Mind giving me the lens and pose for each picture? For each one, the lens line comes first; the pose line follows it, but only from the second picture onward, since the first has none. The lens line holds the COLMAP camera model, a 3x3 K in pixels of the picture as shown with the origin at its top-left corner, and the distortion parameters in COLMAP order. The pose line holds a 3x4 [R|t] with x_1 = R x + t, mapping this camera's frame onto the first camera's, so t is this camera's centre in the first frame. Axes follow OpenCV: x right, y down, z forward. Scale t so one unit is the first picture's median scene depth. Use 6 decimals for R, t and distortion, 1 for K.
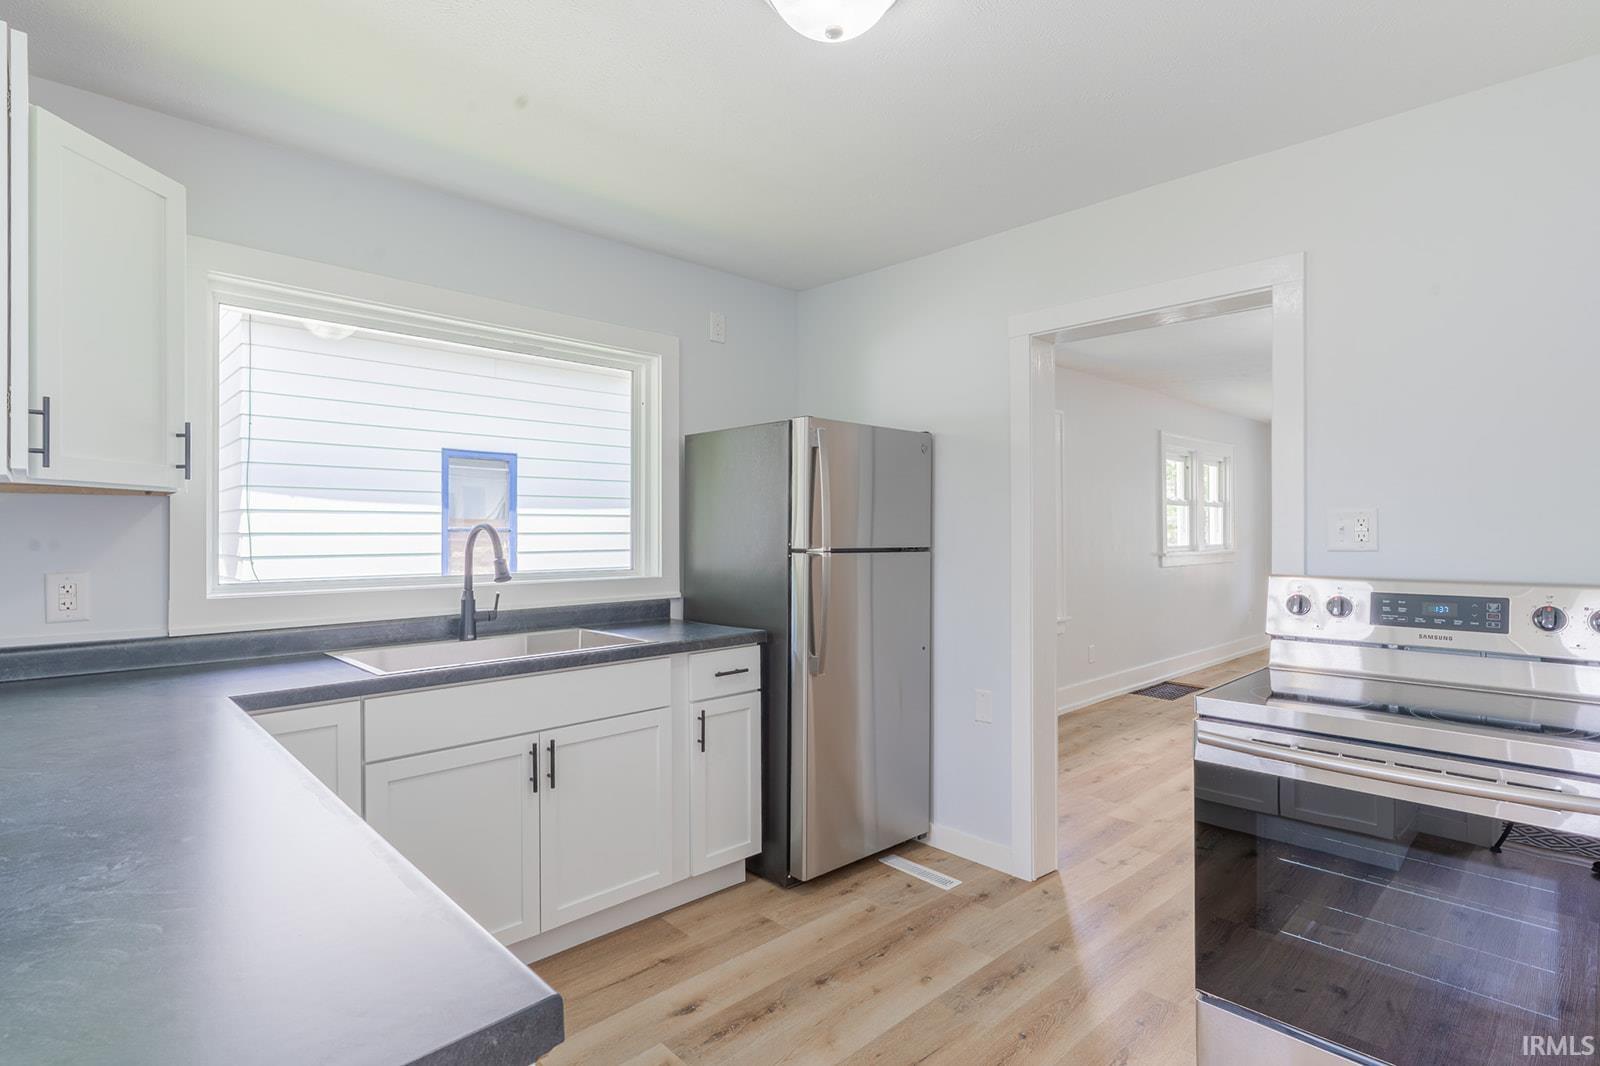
lens RADIAL K [[795.1, 0, 800.0], [0, 795.1, 533.0], [0, 0, 1]] dist [-0.009639, -0.000598]
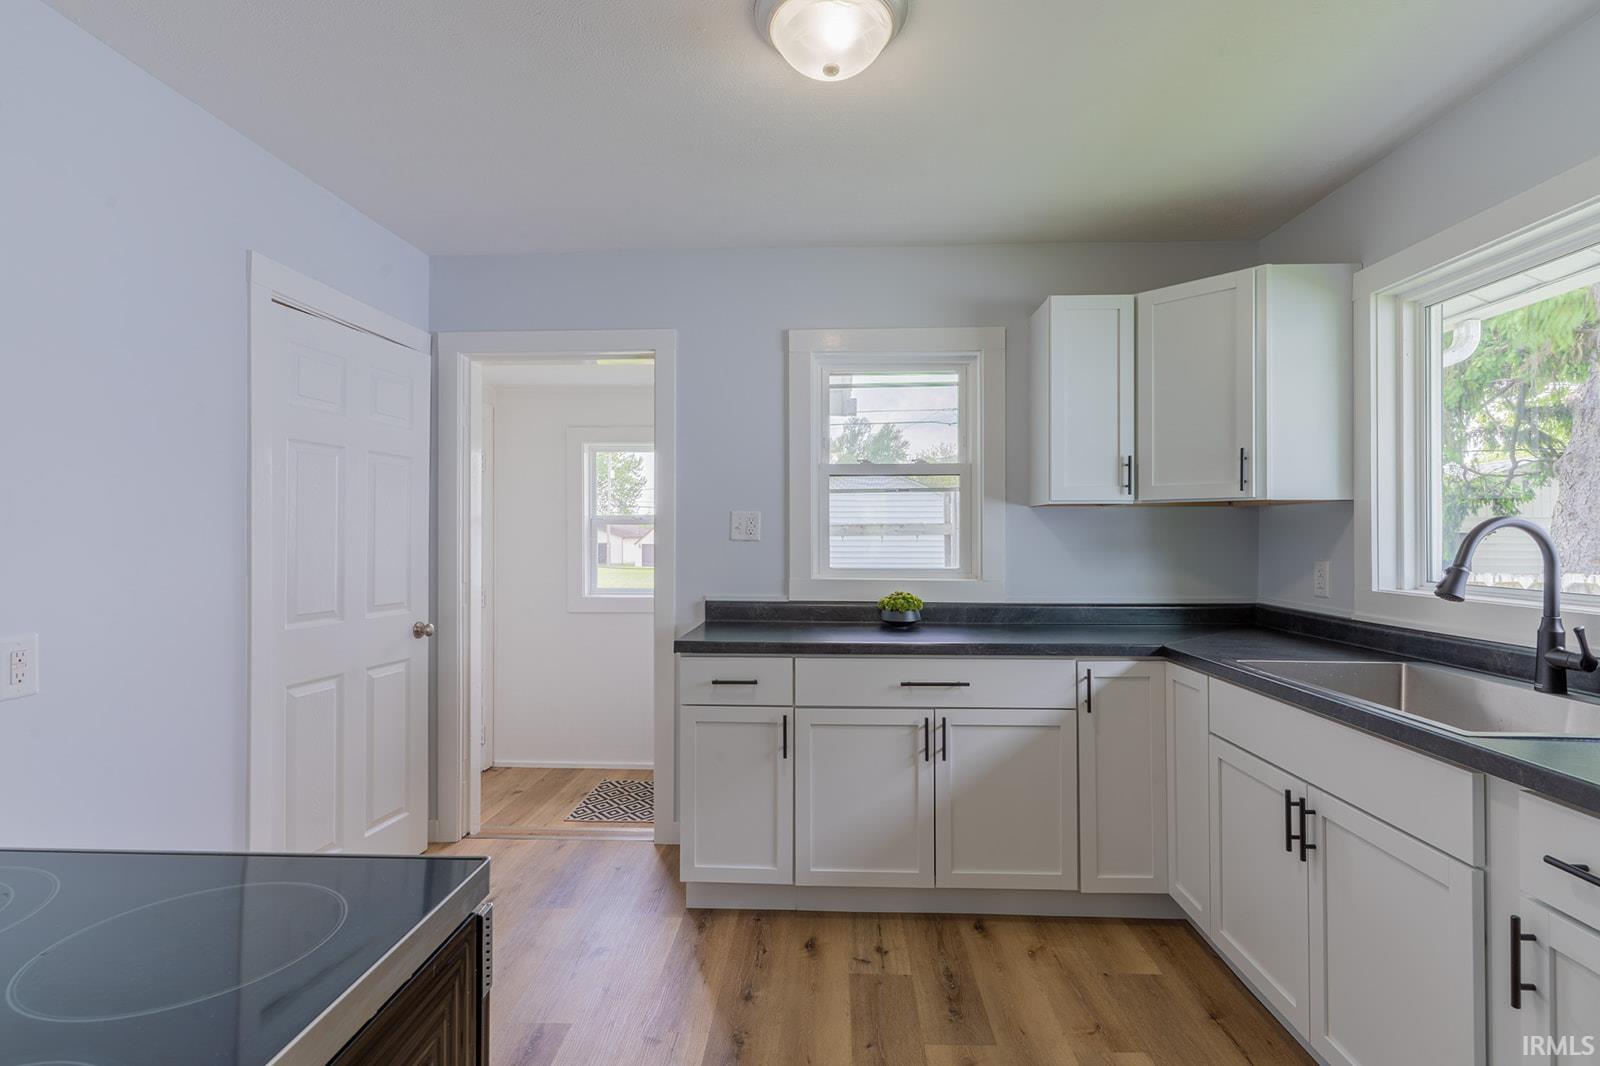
lens RADIAL K [[765.9, 0, 800.0], [0, 765.9, 533.0], [0, 0, 1]] dist [-0.001239, -0.000157]
pose [[-0.717277, -0.000550, -0.696787, 0.485711], [-0.002136, 0.999997, 0.001409, 0.002244], [0.696784, 0.002499, -0.717276, 1.030766]]
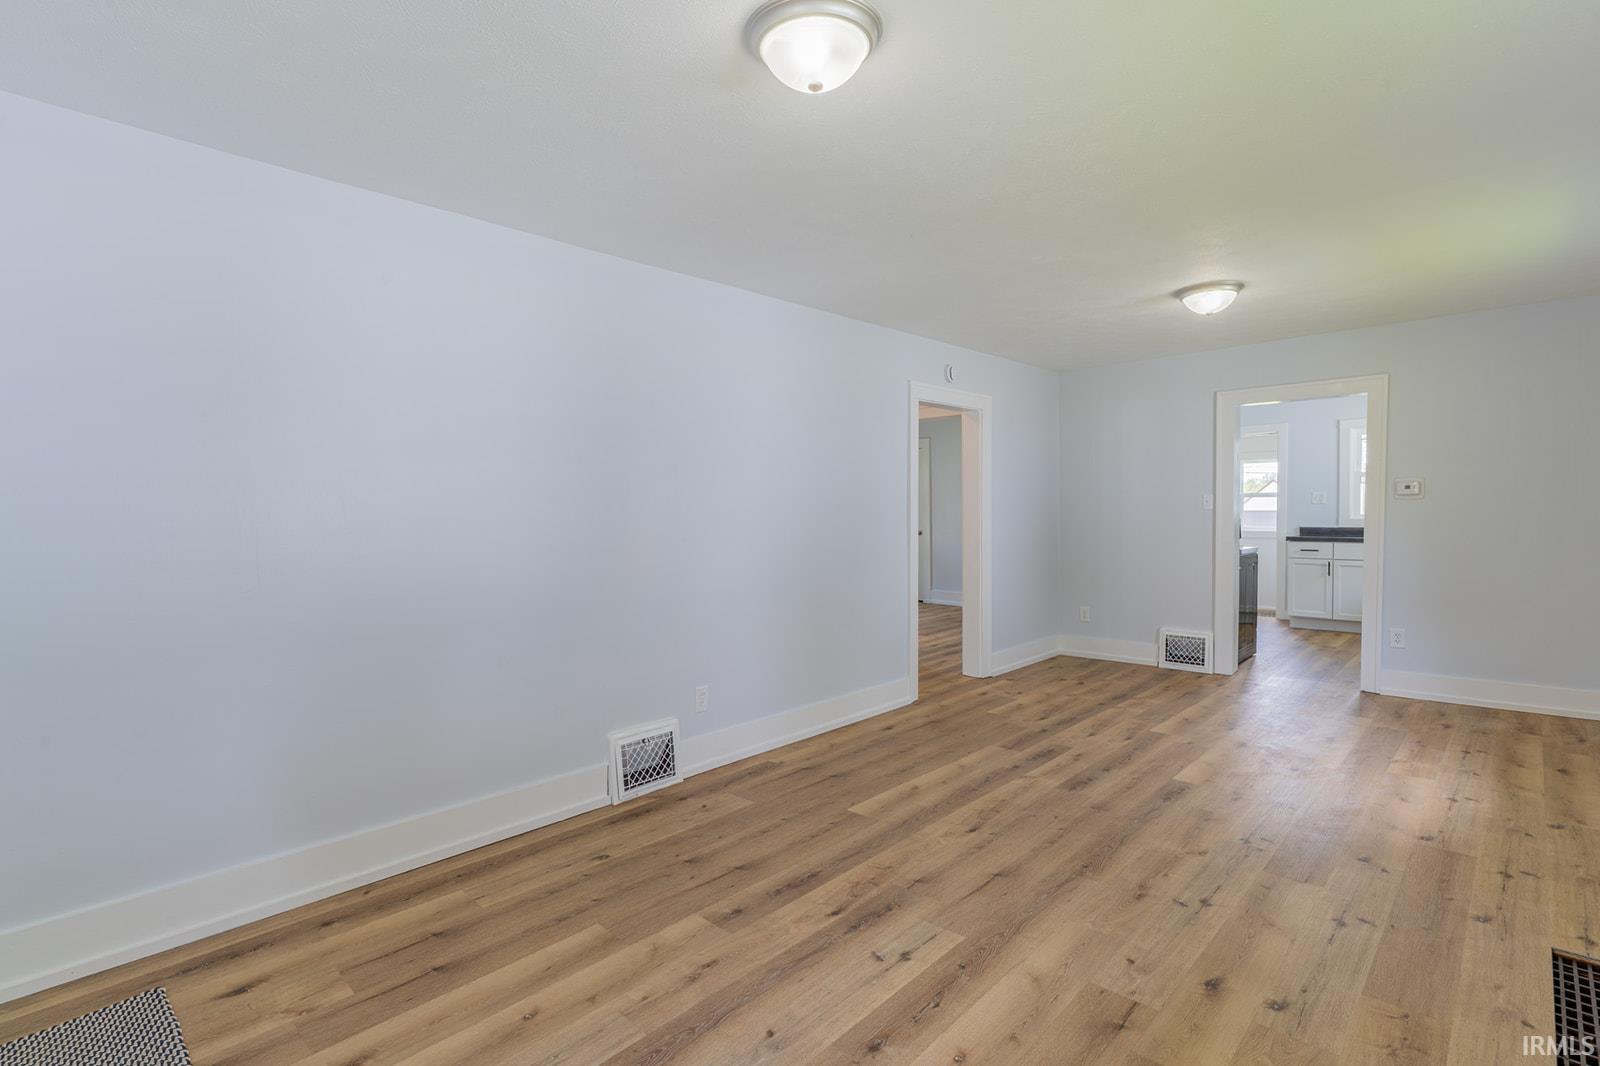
lens RADIAL K [[765.9, 0, 800.0], [0, 765.9, 533.0], [0, 0, 1]] dist [-0.001239, -0.000157]
pose [[-0.998993, 0.012675, -0.043044, 1.898145], [0.010979, 0.999163, 0.039401, -0.009470], [0.043507, 0.038889, -0.998296, 3.050594]]
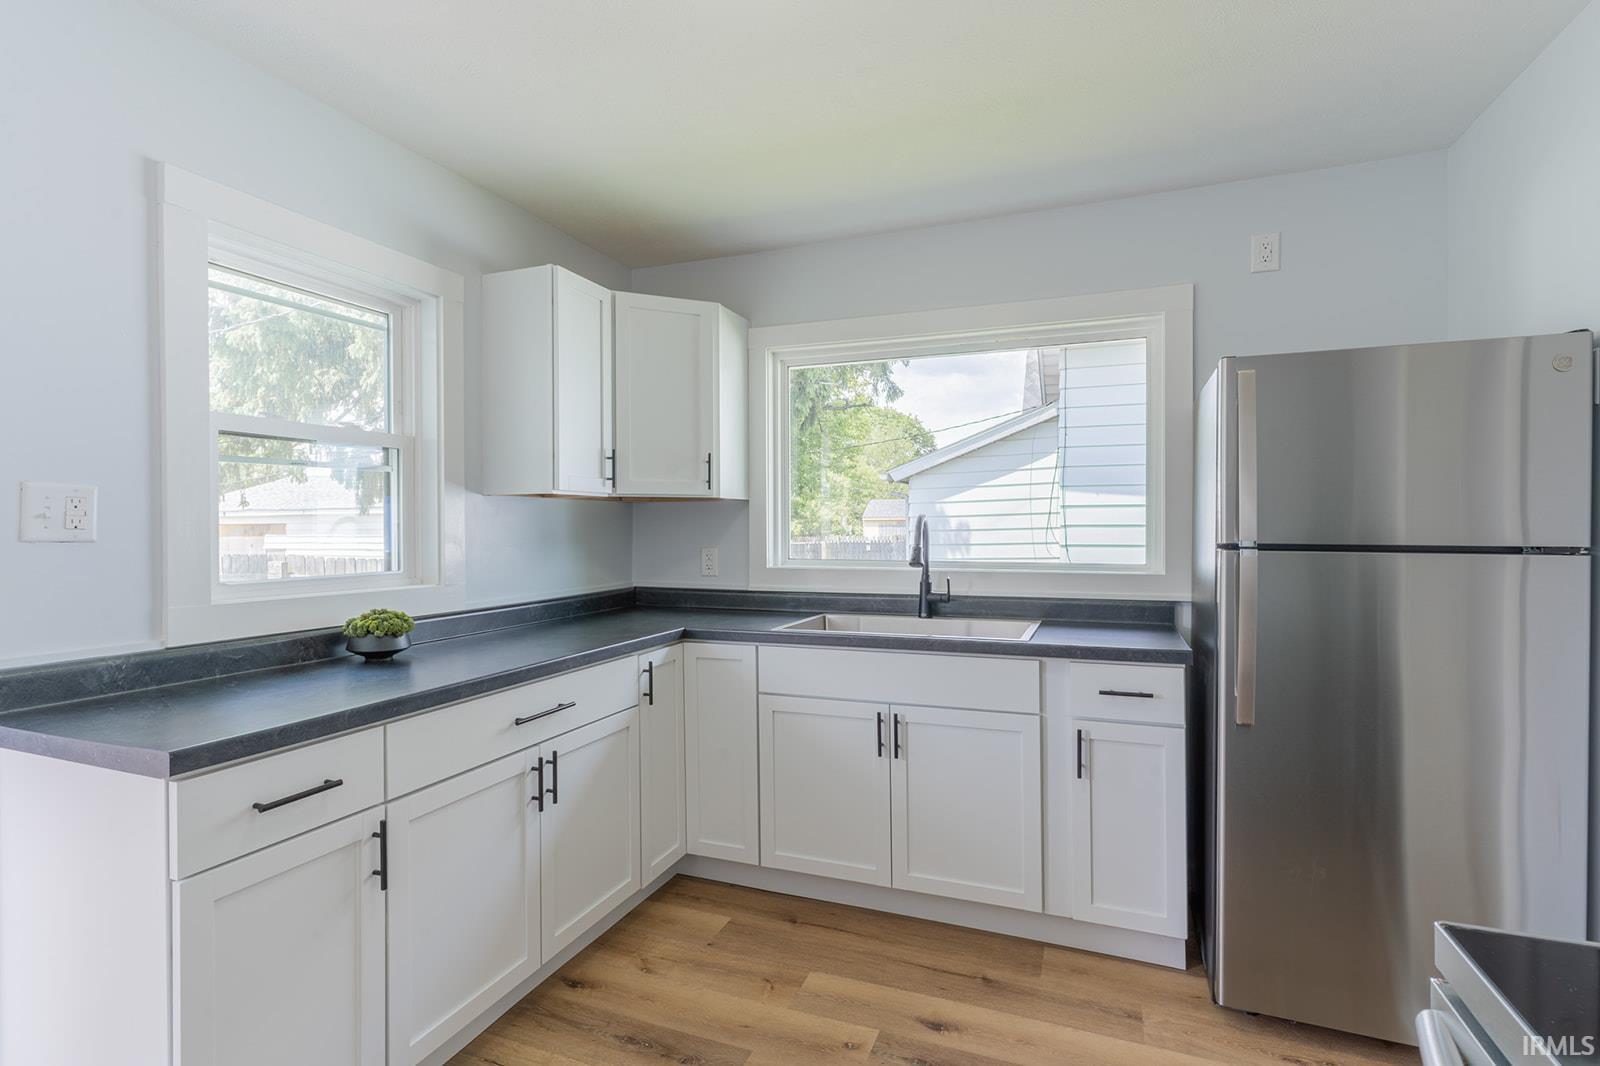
lens RADIAL K [[760.1, 0, 800.0], [0, 760.1, 533.0], [0, 0, 1]] dist [0.000597, 0.000077]
pose [[0.415858, 0.006861, -0.909404, 0.498810], [0.000855, 0.999968, 0.007936, 0.005031], [0.909429, -0.004078, 0.415839, 0.389736]]
